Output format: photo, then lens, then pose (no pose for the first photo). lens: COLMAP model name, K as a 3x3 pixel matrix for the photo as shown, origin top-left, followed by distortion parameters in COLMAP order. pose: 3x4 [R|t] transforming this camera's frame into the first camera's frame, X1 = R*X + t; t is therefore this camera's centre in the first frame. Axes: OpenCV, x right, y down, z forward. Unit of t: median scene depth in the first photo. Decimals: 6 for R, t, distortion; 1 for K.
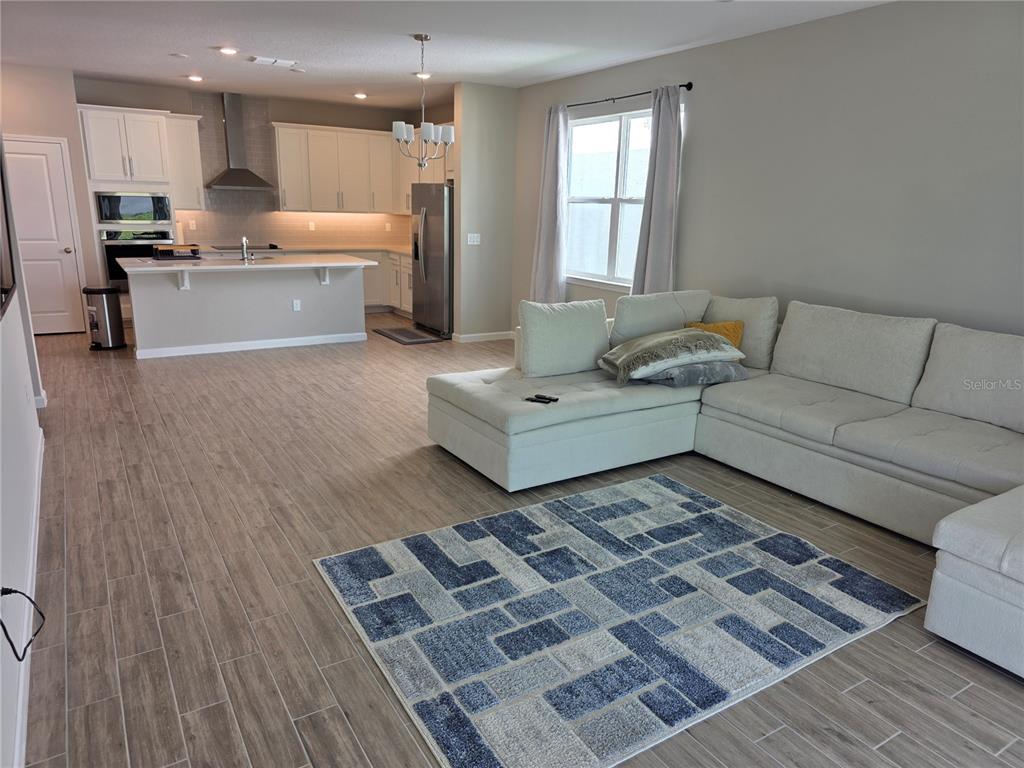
lens RADIAL K [[689.6, 0, 510.0], [0, 689.6, 389.1], [0, 0, 1]] dist [0.063446, -0.061877]
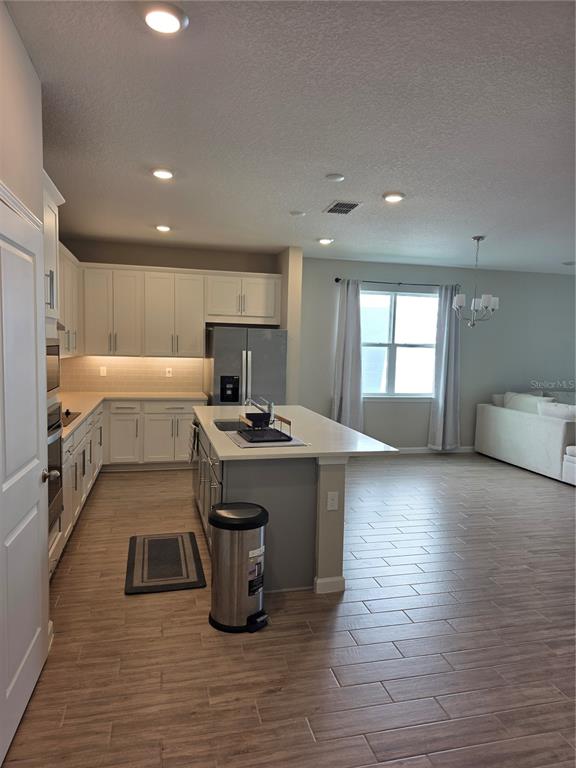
lens RADIAL K [[517.2, 0, 290.4], [0, 517.2, 391.4], [0, 0, 1]] dist [0.063446, -0.061877]
pose [[0.298882, -0.097452, 0.949301, -0.853343], [0.229148, 0.972996, 0.027738, -0.214279], [-0.926370, 0.209240, 0.313142, 0.729095]]
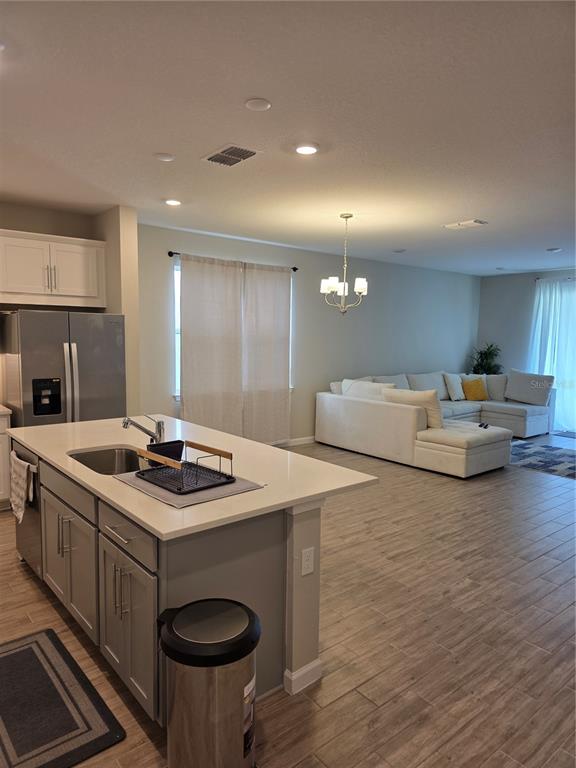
lens RADIAL K [[516.7, 0, 289.1], [0, 516.7, 394.1], [0, 0, 1]] dist [0.056557, -0.062820]
pose [[-0.141026, -0.138556, 0.980262, -0.733309], [0.237979, 0.956381, 0.169418, -0.253215], [-0.960977, 0.257174, -0.101901, 0.861383]]
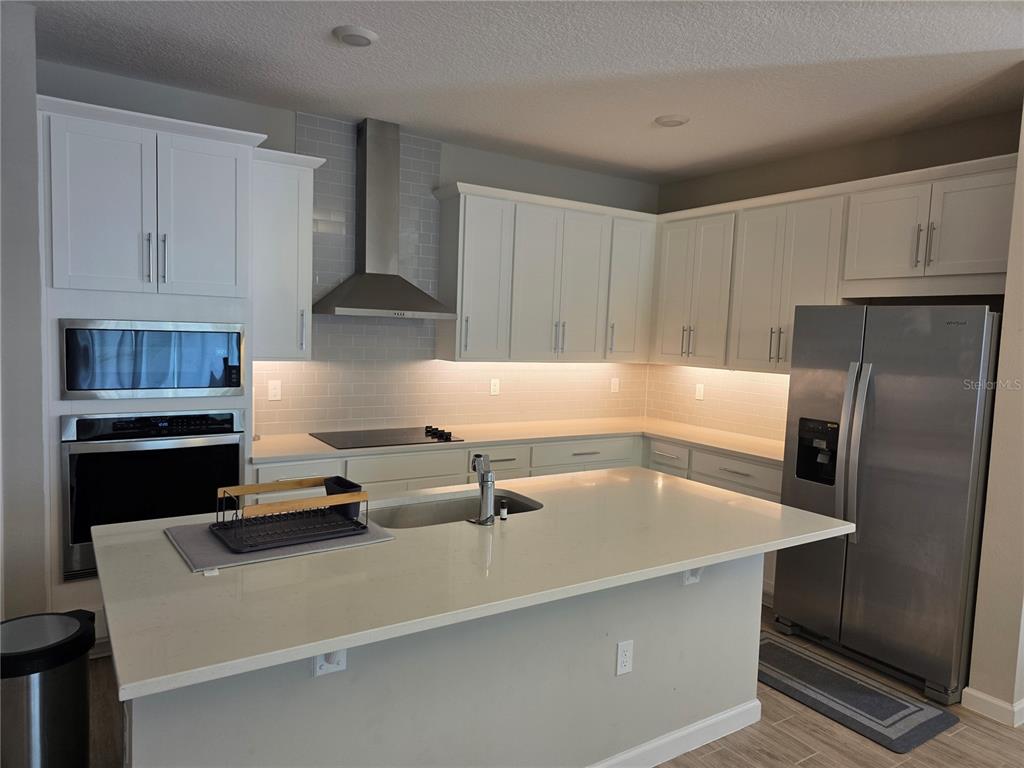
lens RADIAL K [[687.5, 0, 506.4], [0, 687.5, 384.6], [0, 0, 1]] dist [0.059696, -0.058024]
pose [[0.999753, 0.011451, 0.019049, -0.349221], [-0.007820, 0.983487, -0.180811, -0.176678], [-0.020805, 0.180617, 0.983333, 0.615646]]
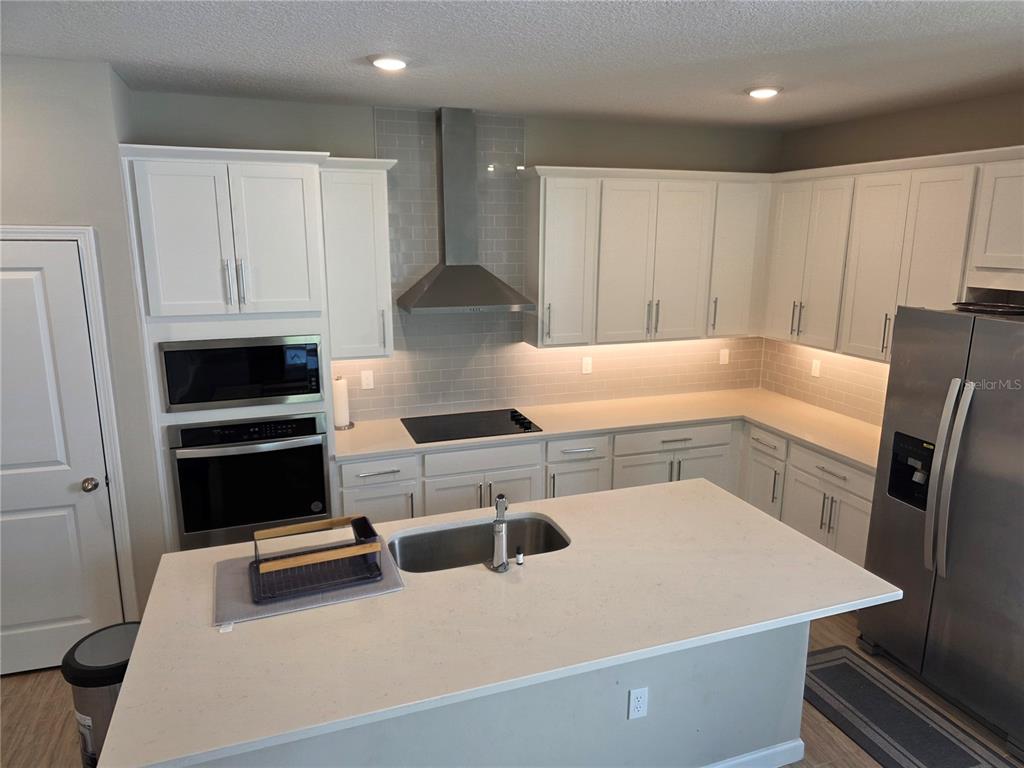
lens RADIAL K [[688.9, 0, 522.0], [0, 688.9, 380.8], [0, 0, 1]] dist [0.056557, -0.062820]
pose [[0.978749, 0.025570, -0.203463, -0.280422], [-0.035627, 0.998310, -0.045918, -0.242327], [0.201945, 0.052191, 0.978005, 0.615121]]
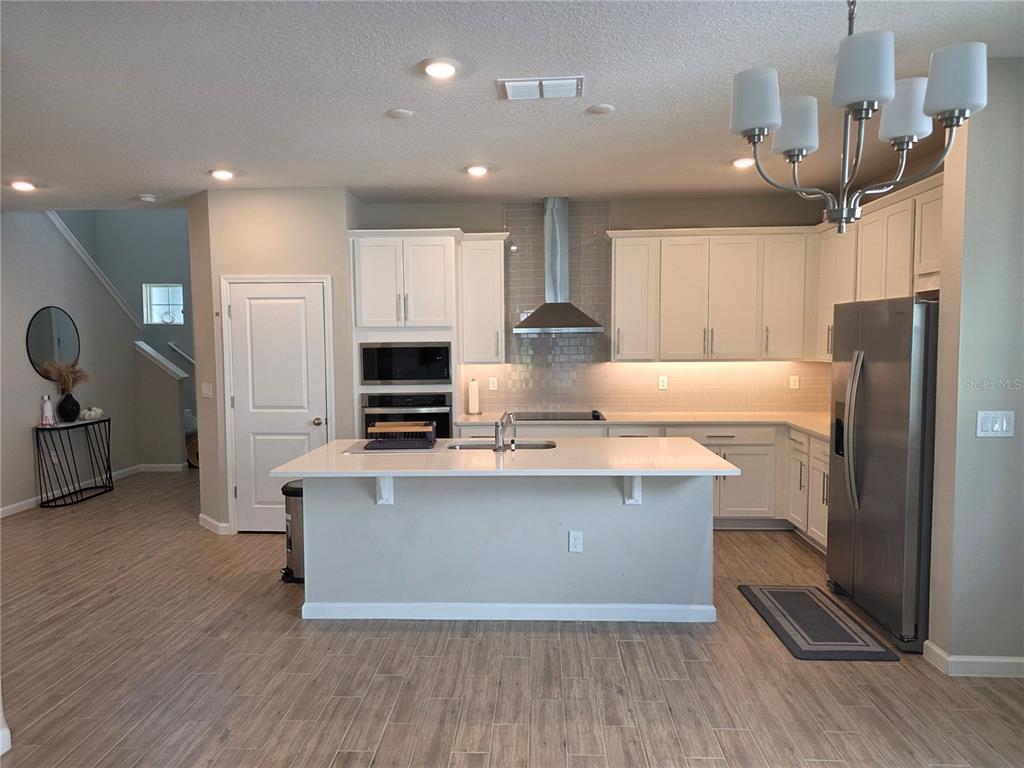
lens RADIAL K [[682.8, 0, 509.8], [0, 682.8, 388.7], [0, 0, 1]] dist [0.060435, -0.053010]
pose [[0.826423, 0.008125, -0.562991, -0.057193], [-0.117743, 0.980283, -0.158690, -0.136984], [0.550601, 0.197433, 0.811085, 0.503116]]
